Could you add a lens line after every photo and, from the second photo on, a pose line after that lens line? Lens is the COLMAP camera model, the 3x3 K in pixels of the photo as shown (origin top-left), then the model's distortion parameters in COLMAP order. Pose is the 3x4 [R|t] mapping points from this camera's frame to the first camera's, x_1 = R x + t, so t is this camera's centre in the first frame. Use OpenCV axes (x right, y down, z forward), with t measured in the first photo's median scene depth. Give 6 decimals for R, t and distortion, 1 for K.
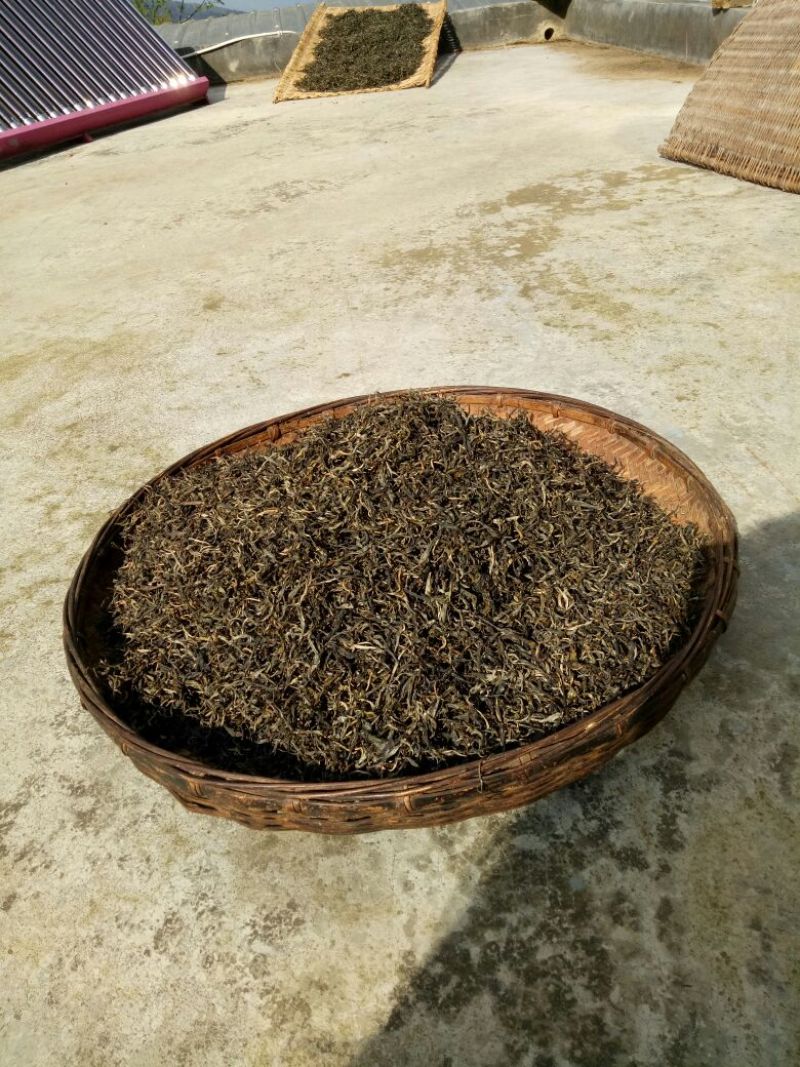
lens RADIAL K [[783.1, 0, 391.3], [0, 783.1, 534.3], [0, 0, 1]] dist [0.026652, -0.012043]
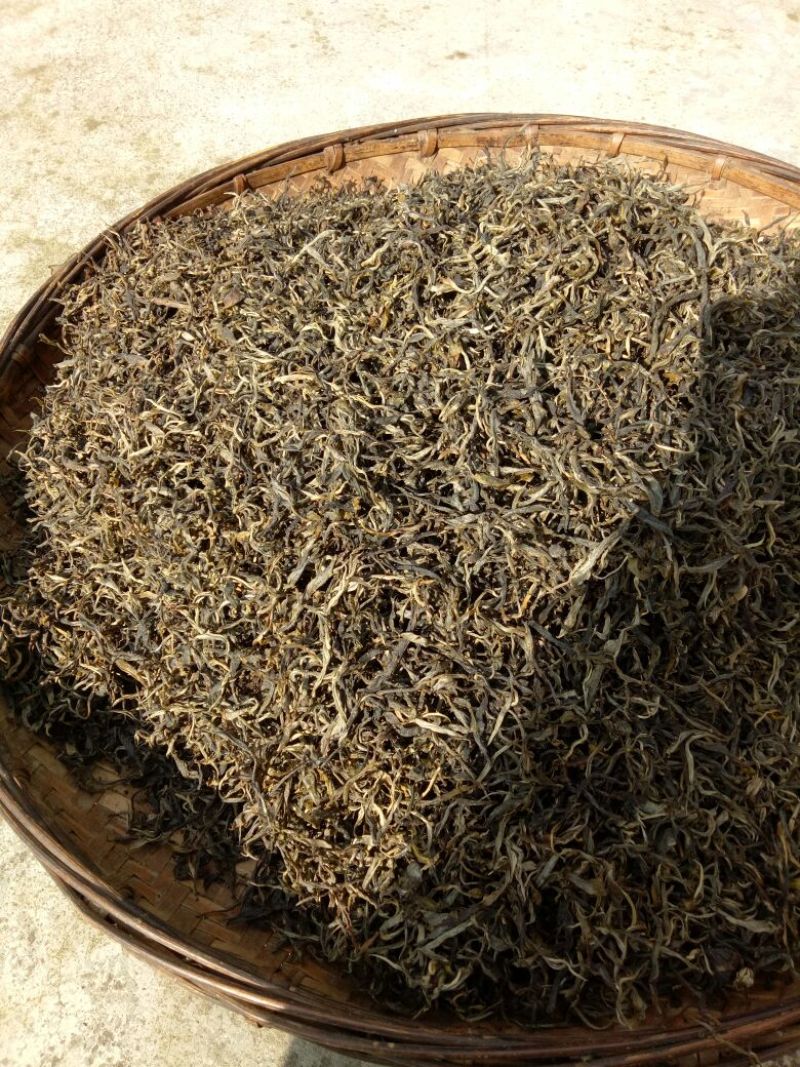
lens RADIAL K [[783.1, 0, 391.3], [0, 783.1, 534.3], [0, 0, 1]] dist [0.026652, -0.012043]
pose [[0.983065, 0.183155, -0.006071, -0.069790], [-0.168027, 0.914102, 0.369032, -0.135826], [0.073140, -0.361763, 0.929397, 0.467289]]
